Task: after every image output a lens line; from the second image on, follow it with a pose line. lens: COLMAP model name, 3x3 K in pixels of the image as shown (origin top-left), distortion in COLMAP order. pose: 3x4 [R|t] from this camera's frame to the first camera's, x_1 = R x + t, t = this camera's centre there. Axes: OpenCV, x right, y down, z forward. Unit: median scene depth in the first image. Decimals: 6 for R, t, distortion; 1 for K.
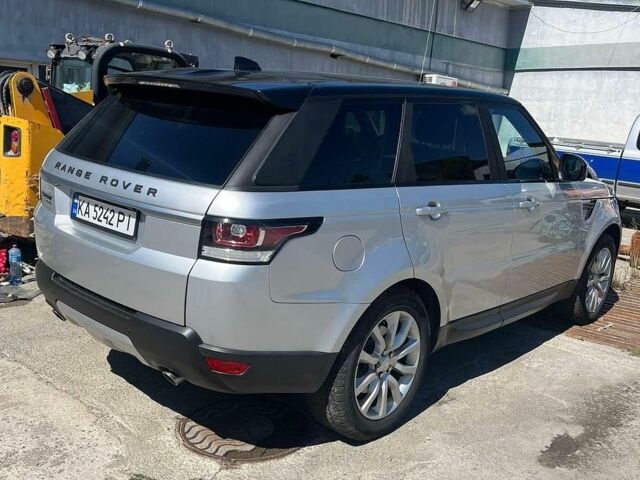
lens RADIAL K [[656.2, 0, 311.5], [0, 656.2, 238.6], [0, 0, 1]] dist [0.067091, -0.119282]
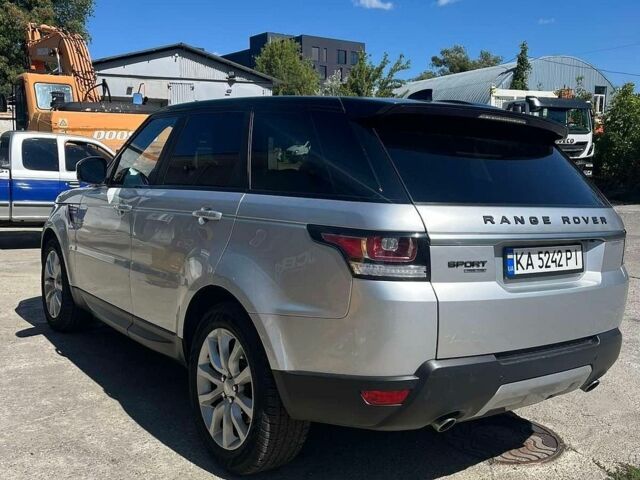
lens RADIAL K [[668.4, 0, 320.0], [0, 668.4, 240.0], [0, 0, 1]] dist [0.068432, -0.007205]
pose [[0.190235, -0.164037, 0.967937, -1.226300], [0.181681, 0.974794, 0.129492, -0.232249], [-0.964781, 0.151222, 0.215242, 1.043984]]
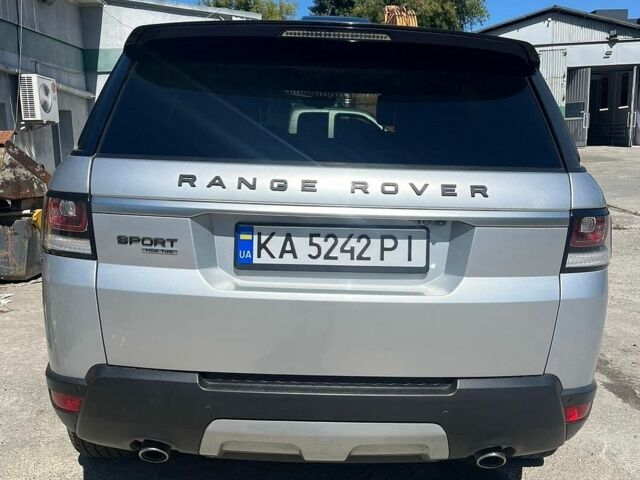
lens RADIAL K [[658.2, 0, 312.7], [0, 658.2, 242.0], [0, 0, 1]] dist [0.091279, -0.118766]
pose [[0.721251, -0.165026, 0.672729, -0.699091], [0.173844, 0.983246, 0.054816, -0.073696], [-0.670504, 0.077414, 0.737856, 0.536600]]
